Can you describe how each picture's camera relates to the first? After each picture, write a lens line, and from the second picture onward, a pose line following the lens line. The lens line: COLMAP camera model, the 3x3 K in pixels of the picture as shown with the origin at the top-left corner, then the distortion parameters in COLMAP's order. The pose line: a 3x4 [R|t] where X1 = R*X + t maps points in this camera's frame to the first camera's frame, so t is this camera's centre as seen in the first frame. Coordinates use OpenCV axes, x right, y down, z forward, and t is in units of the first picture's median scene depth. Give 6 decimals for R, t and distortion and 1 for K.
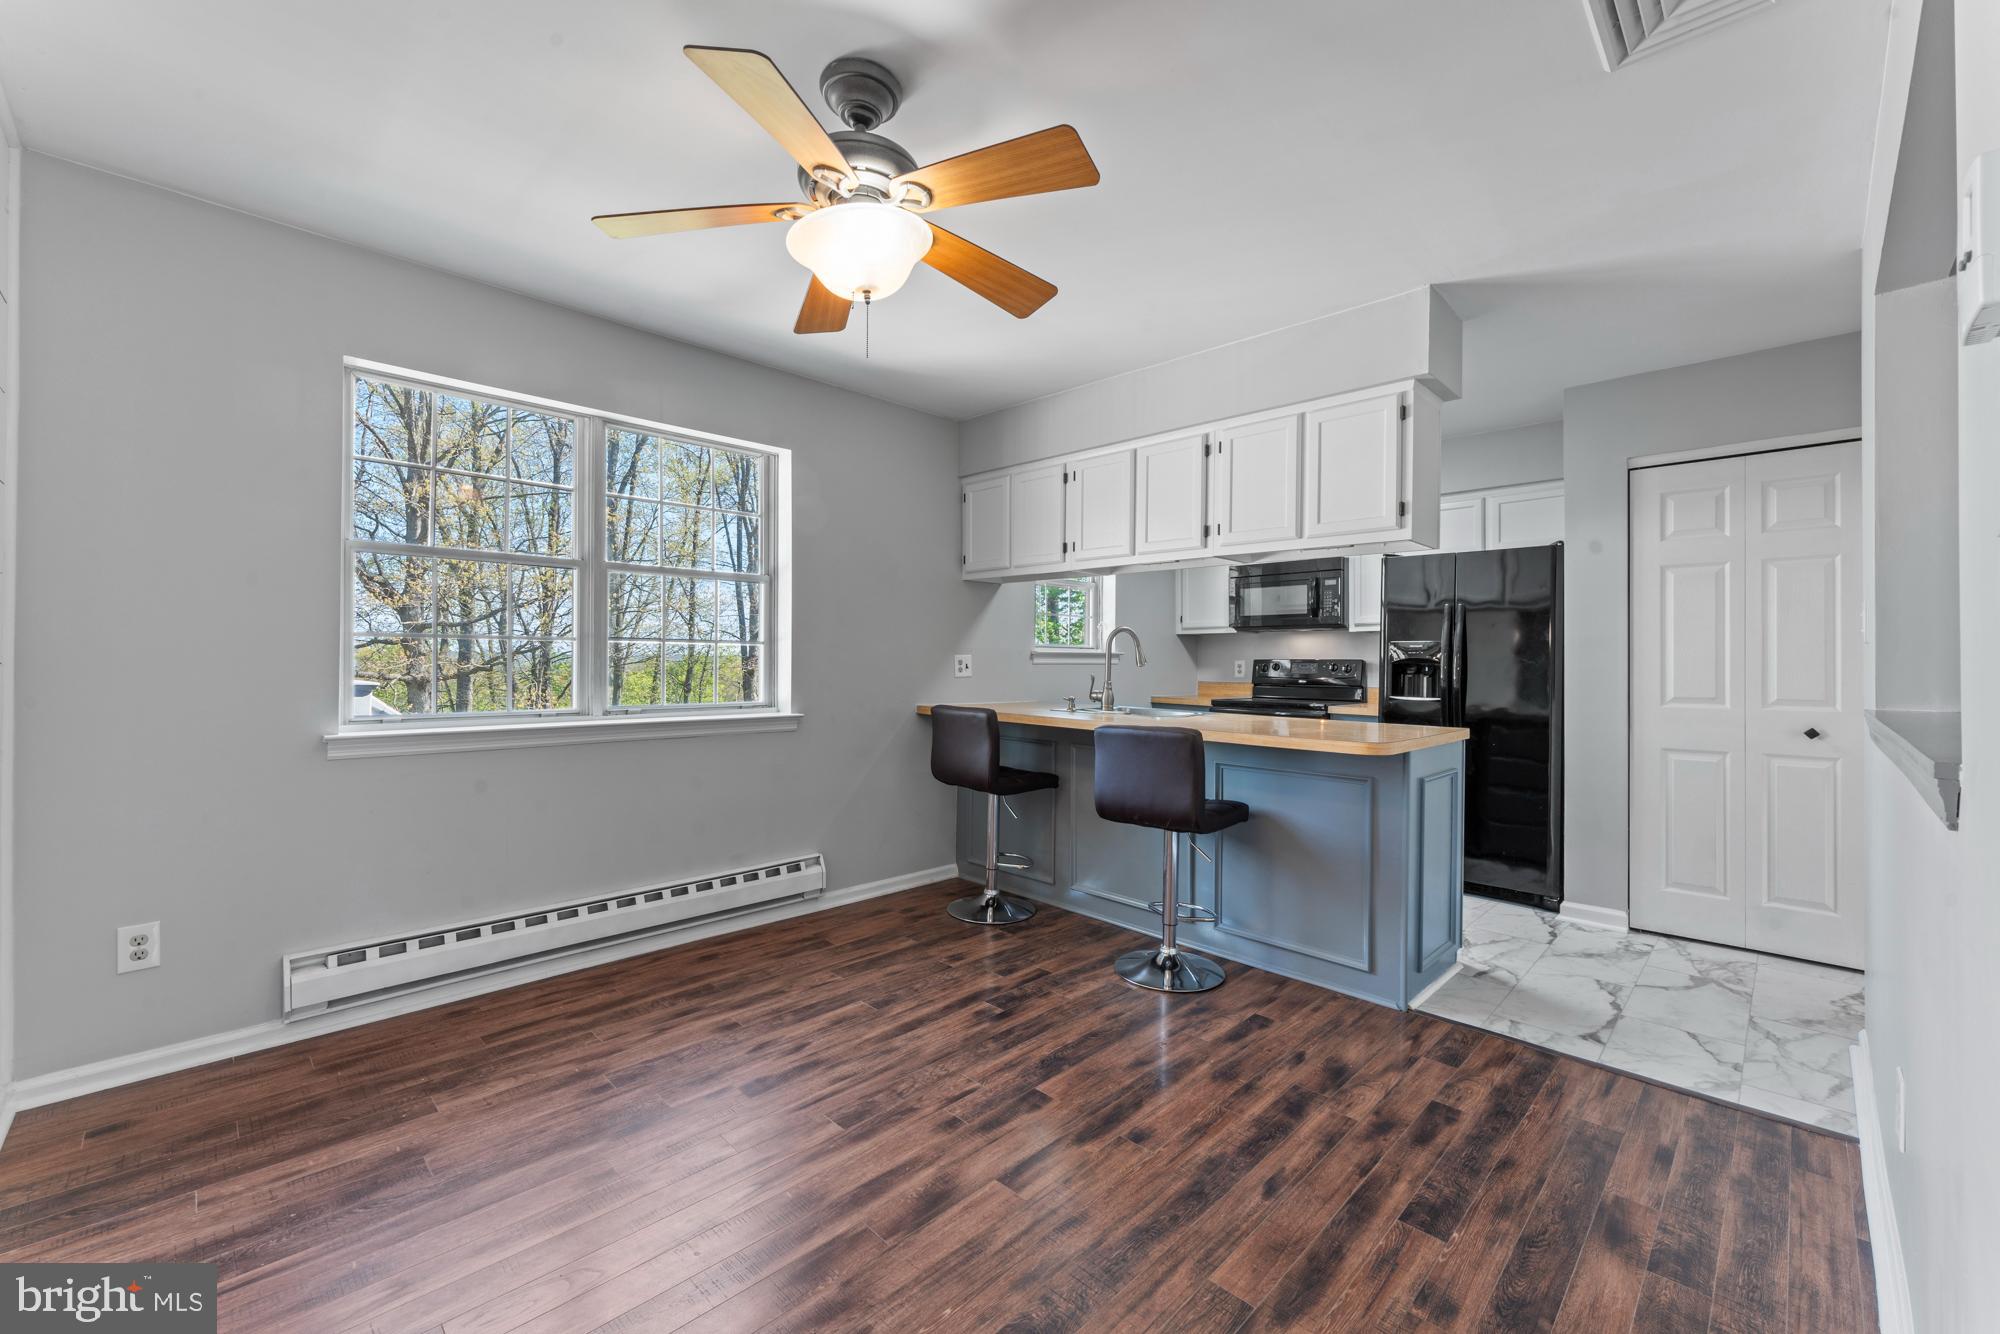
lens RADIAL K [[803.4, 0, 1016.4], [0, 803.4, 663.6], [0, 0, 1]] dist [0.001343, -0.000533]
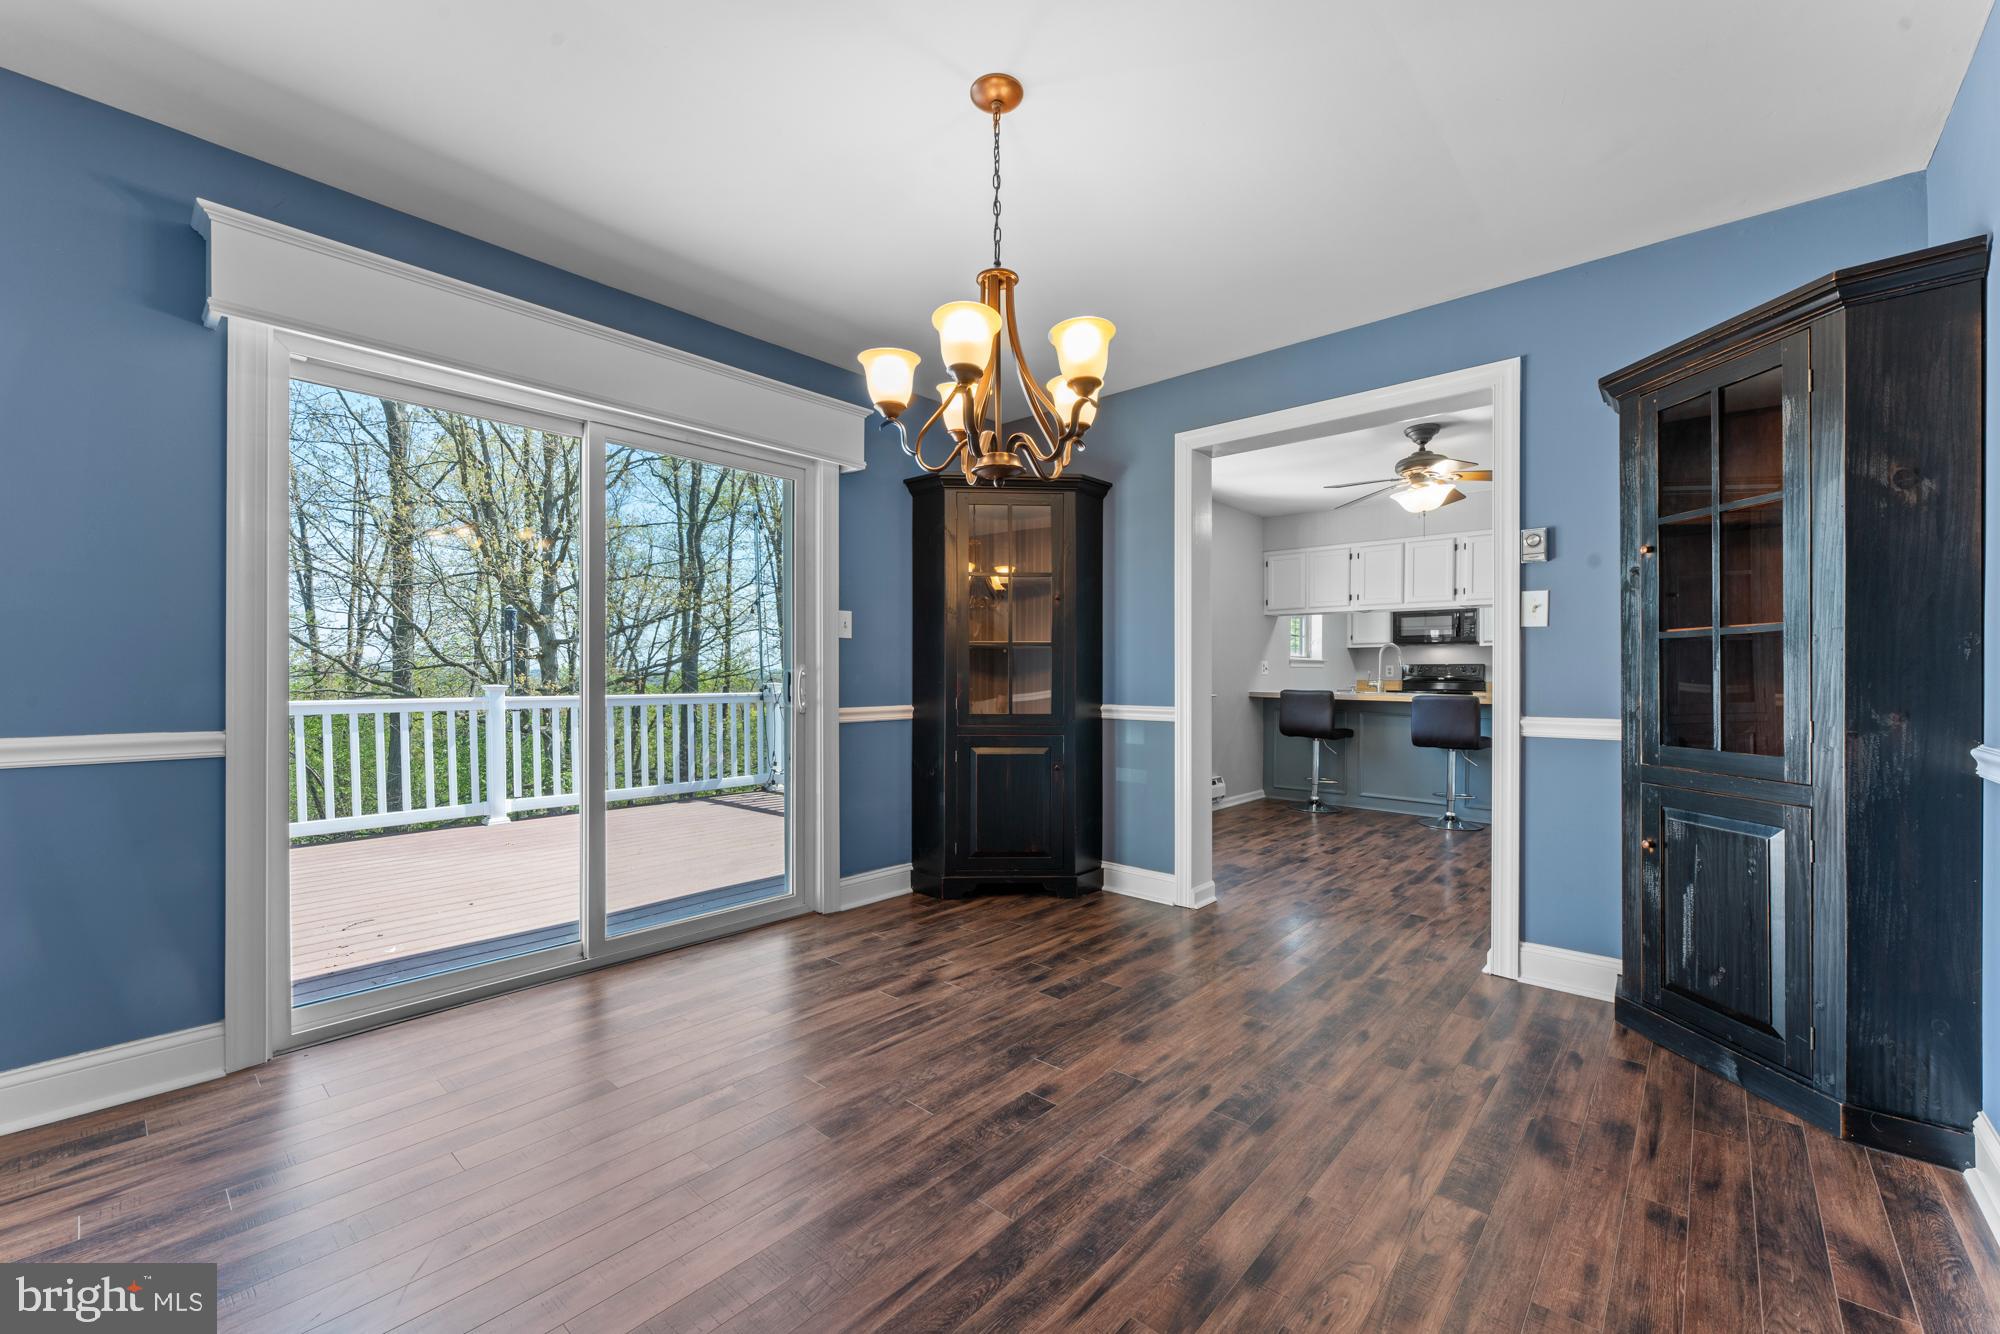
lens RADIAL K [[803.4, 0, 1019.1], [0, 803.4, 680.3], [0, 0, 1]] dist [0.001343, -0.000533]
pose [[0.998520, -0.006165, 0.054034, -0.887612], [0.005966, 0.999975, 0.003859, 0.024855], [-0.054057, -0.003531, 0.998532, -0.800625]]
